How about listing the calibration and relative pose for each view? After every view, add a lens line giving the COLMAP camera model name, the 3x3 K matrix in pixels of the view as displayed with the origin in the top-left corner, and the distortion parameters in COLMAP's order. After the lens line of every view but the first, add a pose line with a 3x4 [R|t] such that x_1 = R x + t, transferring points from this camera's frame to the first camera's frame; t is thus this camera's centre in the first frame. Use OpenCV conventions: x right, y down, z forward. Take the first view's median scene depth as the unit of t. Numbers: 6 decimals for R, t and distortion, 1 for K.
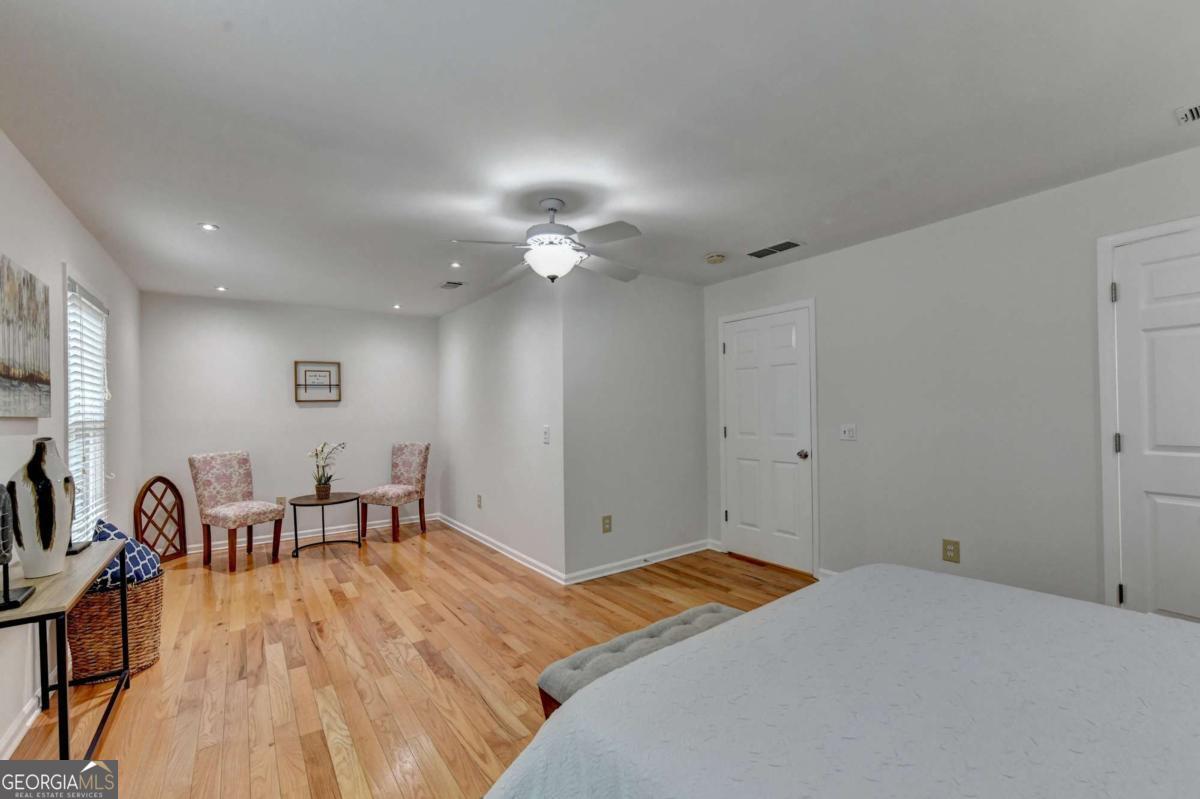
lens RADIAL K [[512.7, 0, 592.0], [0, 512.7, 412.2], [0, 0, 1]] dist [-0.006671, -0.000688]
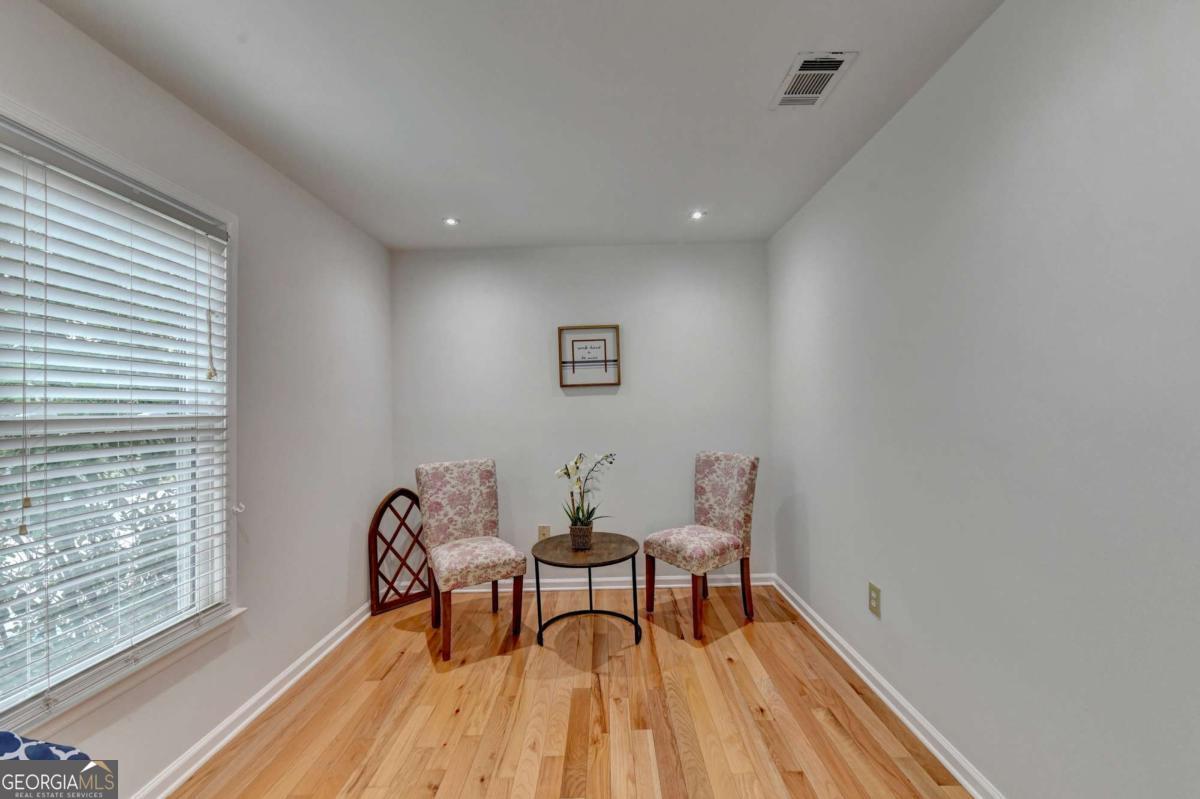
lens RADIAL K [[493.8, 0, 612.4], [0, 493.8, 391.3], [0, 0, 1]] dist [-0.002241, -0.000134]
pose [[0.837066, -0.020046, -0.546734, -0.169147], [0.006667, 0.999628, -0.026444, 0.003222], [0.547061, 0.018491, 0.836889, 0.506871]]
